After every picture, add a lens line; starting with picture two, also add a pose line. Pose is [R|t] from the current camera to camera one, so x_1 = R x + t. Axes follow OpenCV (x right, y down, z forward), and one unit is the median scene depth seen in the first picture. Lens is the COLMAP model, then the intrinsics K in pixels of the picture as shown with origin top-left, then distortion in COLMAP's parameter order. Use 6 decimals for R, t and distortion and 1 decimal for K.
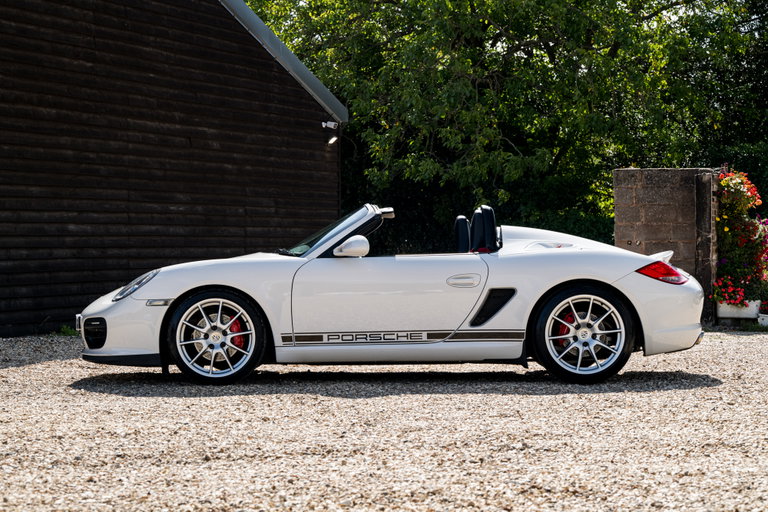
lens RADIAL K [[2074.6, 0, 387.8], [0, 2074.6, 256.7], [0, 0, 1]] dist [-0.001673, 0.000000]
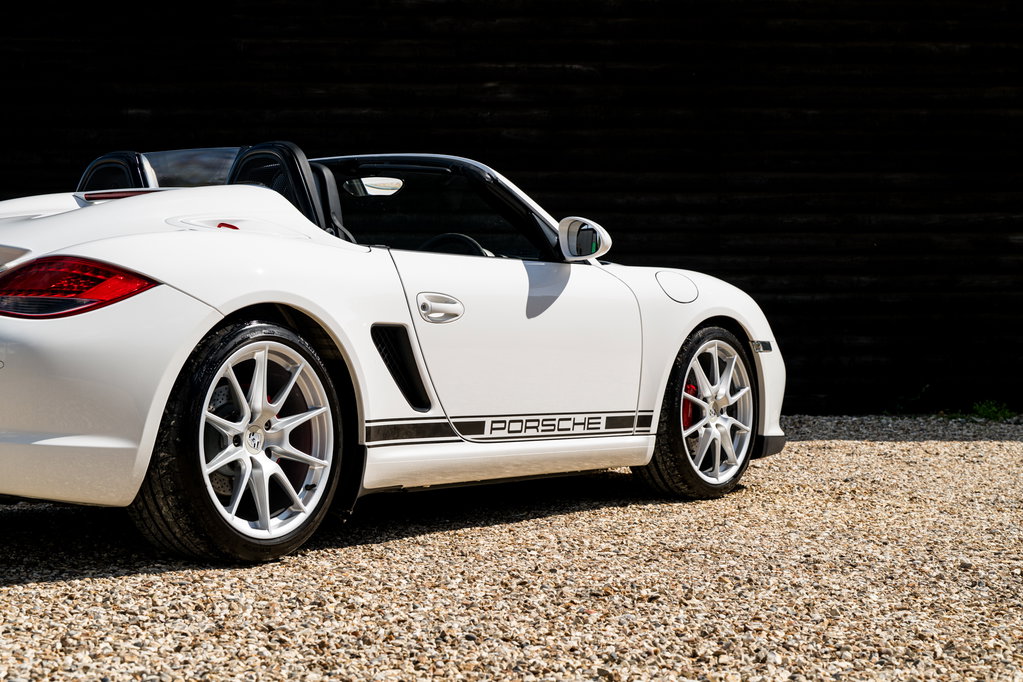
lens RADIAL K [[1997.9, 0, 547.0], [0, 1997.9, 333.3], [0, 0, 1]] dist [-0.001786, 0.000000]
pose [[0.405103, 0.006585, -0.914247, 0.308442], [-0.005008, 0.999975, 0.004984, 0.010648], [0.914257, 0.002560, 0.405126, 0.627577]]
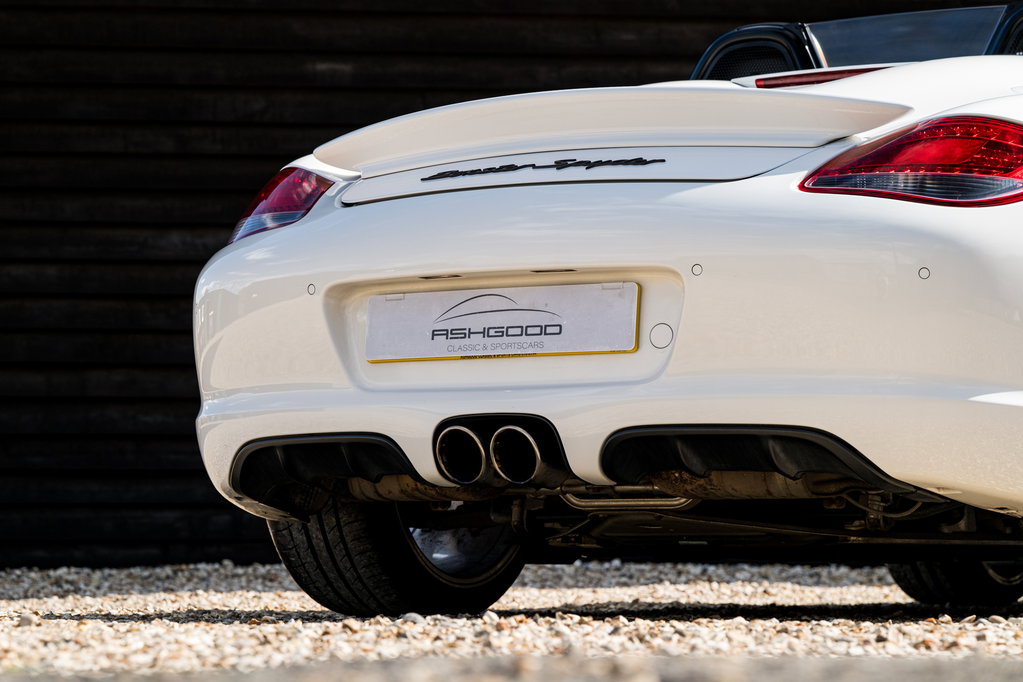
lens RADIAL K [[3419.6, 0, 517.1], [0, 3419.6, 341.1], [0, 0, 1]] dist [0.021124, 0.000000]
pose [[0.437699, -0.061603, -0.897009, 0.283459], [-0.002298, 0.997570, -0.069630, 0.037941], [0.899119, 0.032538, 0.436494, 0.528481]]
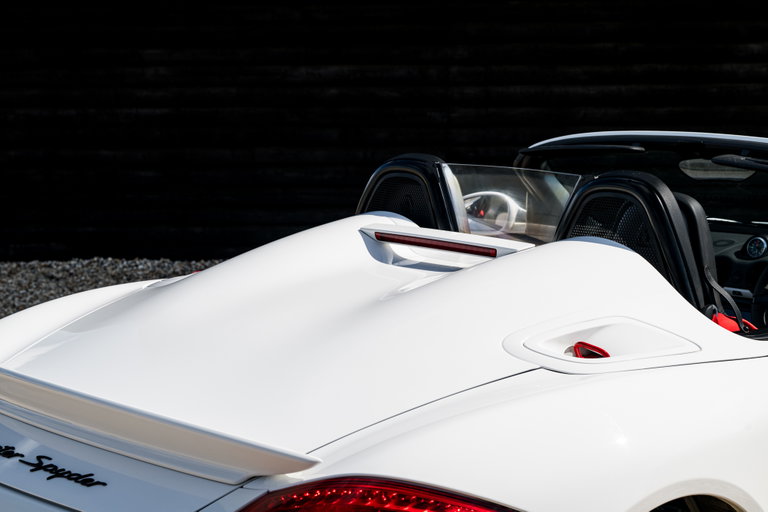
lens RADIAL K [[1499.9, 0, 407.5], [0, 1499.9, 230.0], [0, 0, 1]] dist [-0.001786, 0.000000]
pose [[0.243977, 0.133757, -0.960512, 0.176349], [0.003175, 0.990327, 0.138715, -0.031550], [0.969776, -0.036892, 0.241193, 0.647059]]
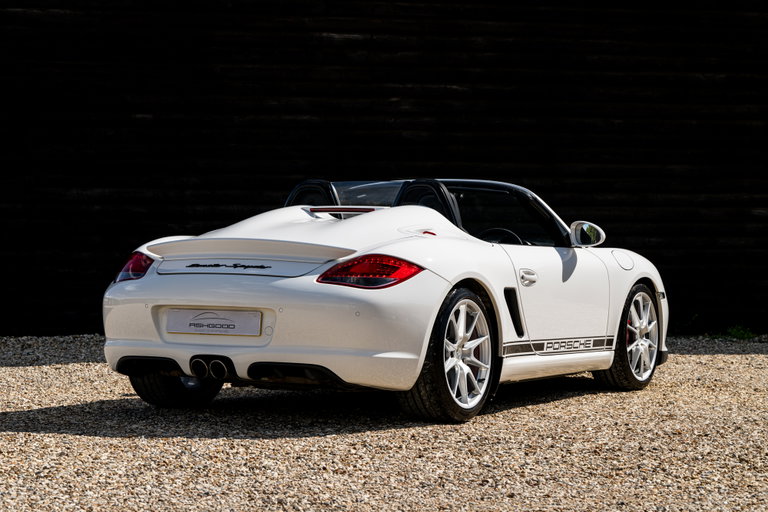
lens RADIAL K [[1906.0, 0, 378.1], [0, 1906.0, 258.4], [0, 0, 1]] dist [-0.029432, 0.000000]
pose [[0.506221, 0.012005, -0.862320, 0.427847], [-0.010606, 0.999914, 0.007695, 0.000650], [0.862338, 0.005251, 0.506305, 0.460432]]
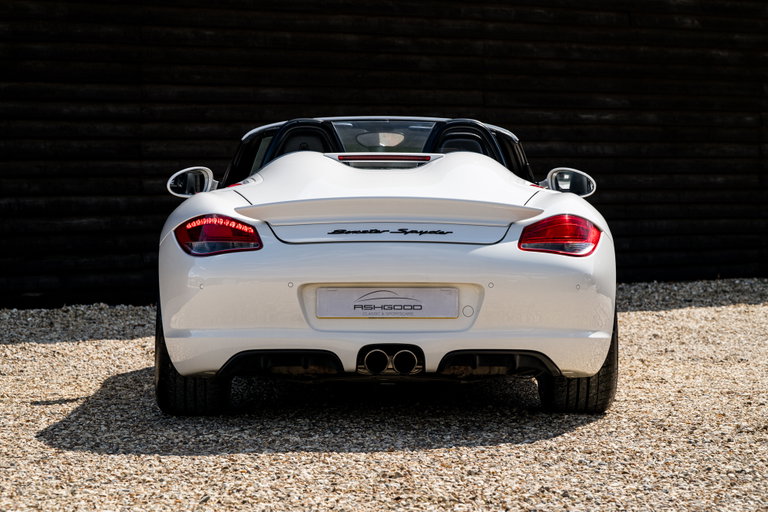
lens RADIAL K [[2567.2, 0, 338.4], [0, 2567.2, 242.3], [0, 0, 1]] dist [0.021124, 0.000000]
pose [[0.865550, 0.015492, -0.500583, 0.265865], [-0.003086, 0.999667, 0.025601, -0.003795], [0.500813, -0.020614, 0.865310, 0.247976]]
